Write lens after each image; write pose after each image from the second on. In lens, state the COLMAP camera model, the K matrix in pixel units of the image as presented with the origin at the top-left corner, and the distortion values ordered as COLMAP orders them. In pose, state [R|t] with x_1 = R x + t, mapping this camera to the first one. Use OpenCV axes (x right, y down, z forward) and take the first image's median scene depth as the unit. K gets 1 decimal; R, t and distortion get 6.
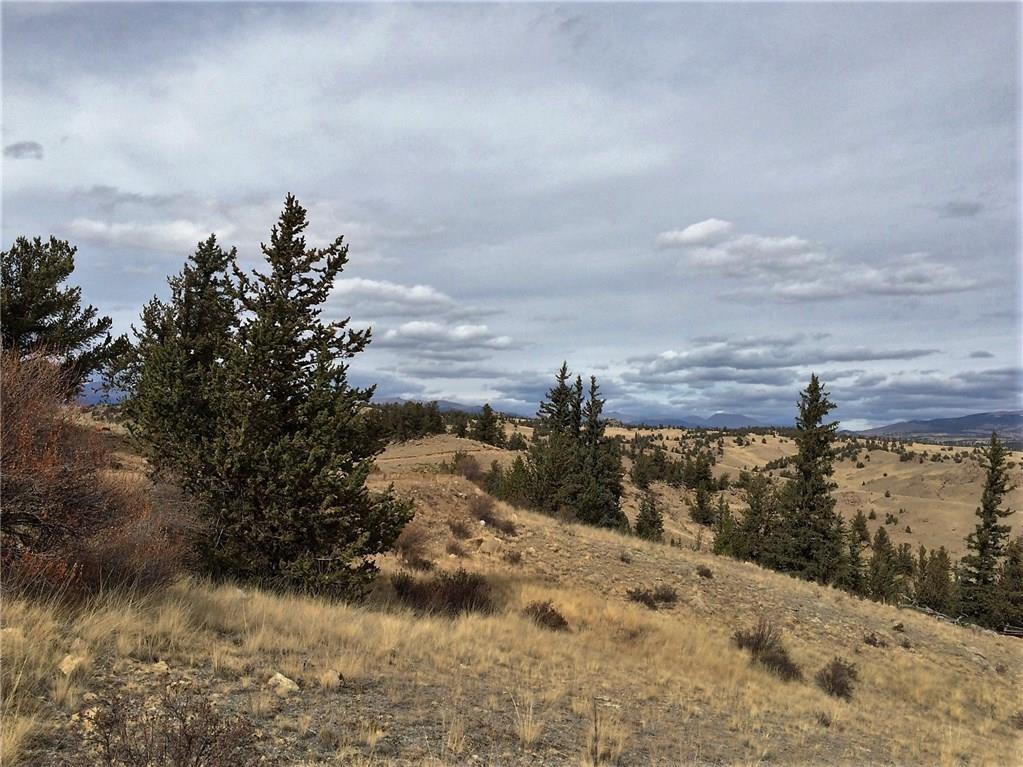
lens RADIAL K [[1009.6, 0, 511.5], [0, 1009.6, 383.5], [0, 0, 1]] dist [0.121870, 0.003578]
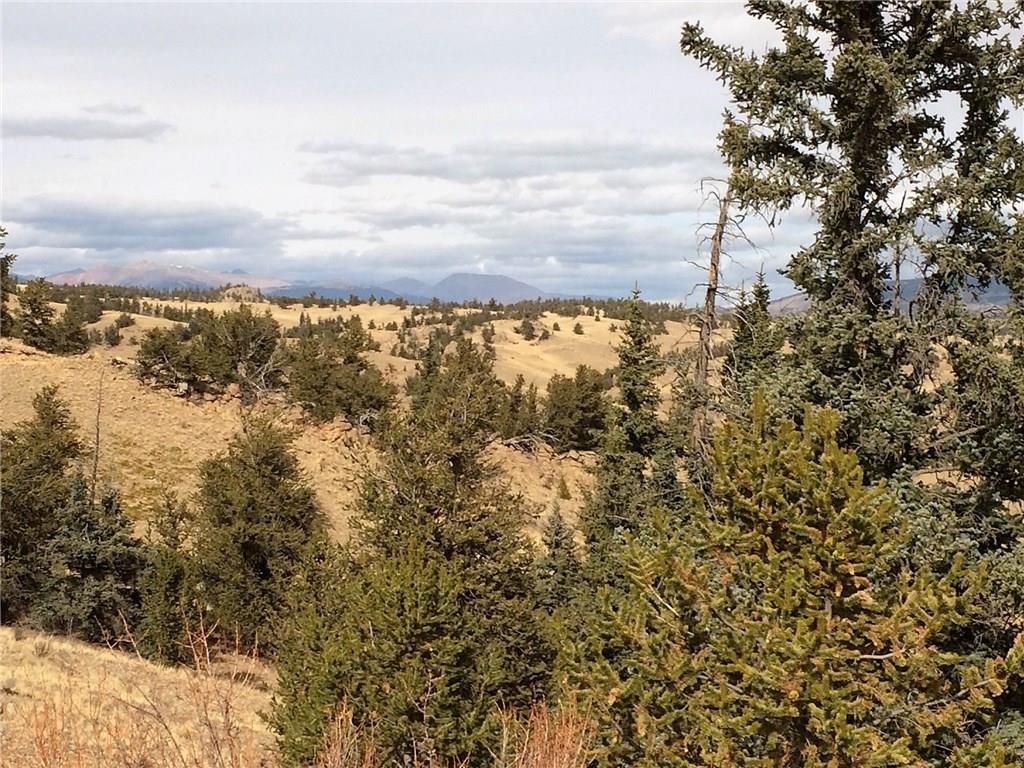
lens RADIAL K [[1864.9, 0, 512.0], [0, 1864.9, 384.0], [0, 0, 1]] dist [0.003958, 0.047704]
pose [[0.961056, -0.016563, 0.275855, -0.015235], [-0.005864, 0.996755, 0.080278, 0.013529], [-0.276290, -0.078769, 0.957841, 0.193599]]
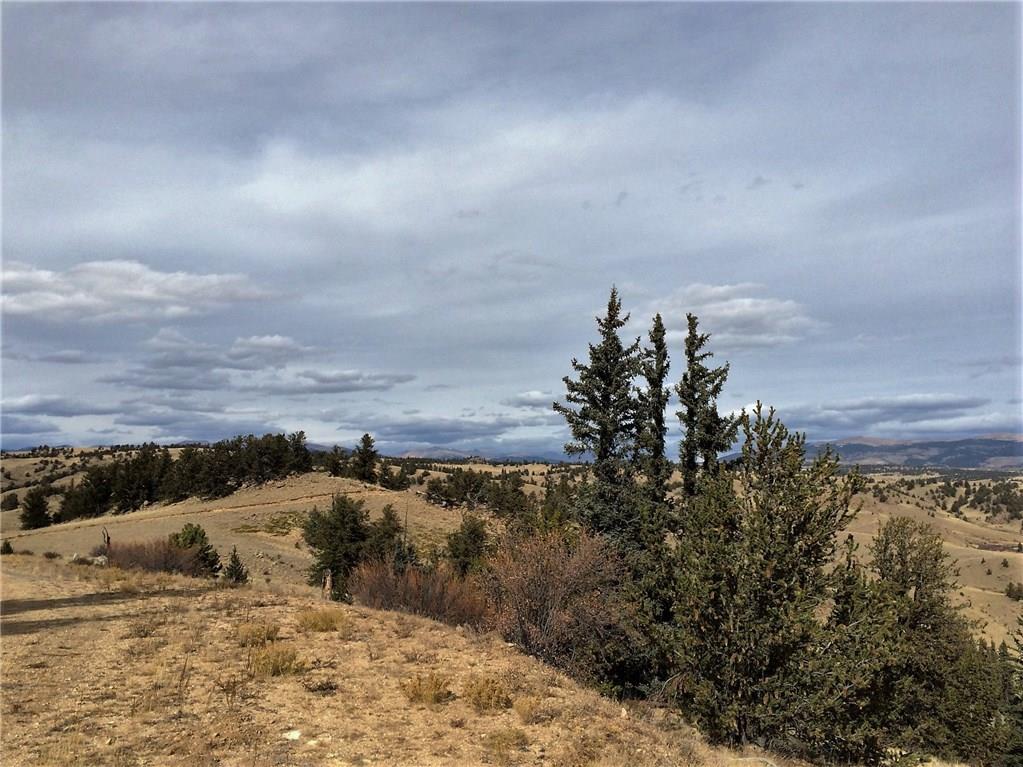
lens RADIAL K [[855.9, 0, 511.5], [0, 855.9, 383.5], [0, 0, 1]] dist [0.073776, -0.106558]
pose [[0.985129, -0.008323, 0.171612, -0.014769], [0.017837, 0.998383, -0.053969, 0.010106], [-0.170885, 0.056228, 0.983685, 0.157021]]
